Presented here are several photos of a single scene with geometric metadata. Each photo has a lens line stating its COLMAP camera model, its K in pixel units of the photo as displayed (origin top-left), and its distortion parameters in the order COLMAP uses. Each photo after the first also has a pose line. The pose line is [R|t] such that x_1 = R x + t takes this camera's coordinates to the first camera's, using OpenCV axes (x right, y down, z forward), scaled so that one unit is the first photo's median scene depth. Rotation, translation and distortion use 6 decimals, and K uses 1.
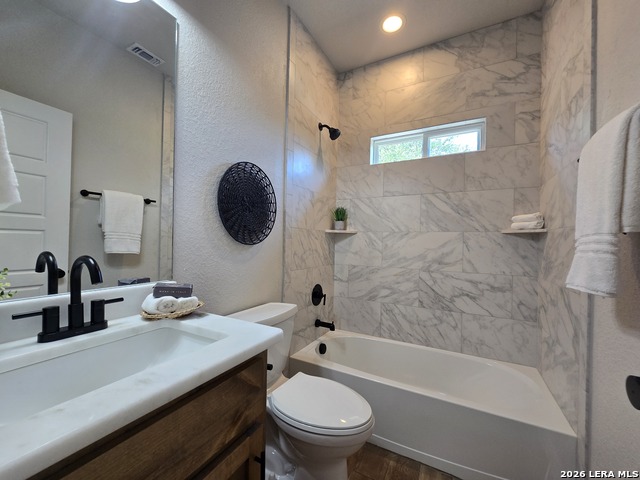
lens RADIAL K [[261.9, 0, 323.3], [0, 261.9, 241.9], [0, 0, 1]] dist [-0.003633, 0.000714]
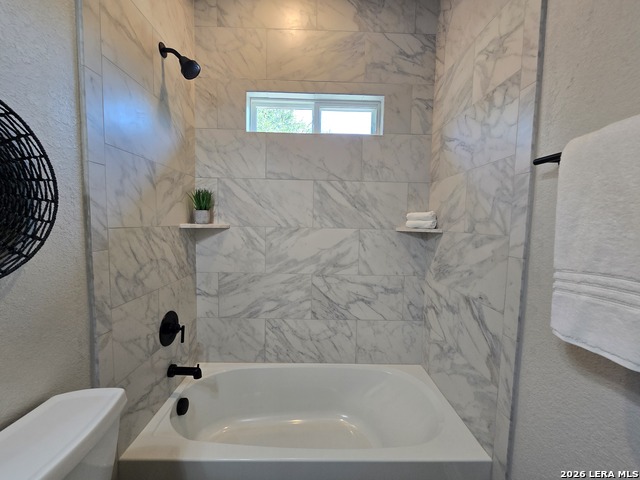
lens RADIAL K [[261.9, 0, 317.9], [0, 261.9, 244.3], [0, 0, 1]] dist [-0.003633, 0.000714]
pose [[0.877906, -0.038732, 0.477264, -0.001924], [-0.006565, 0.995656, 0.092878, -0.067185], [-0.478788, -0.084672, 0.873838, 0.308103]]
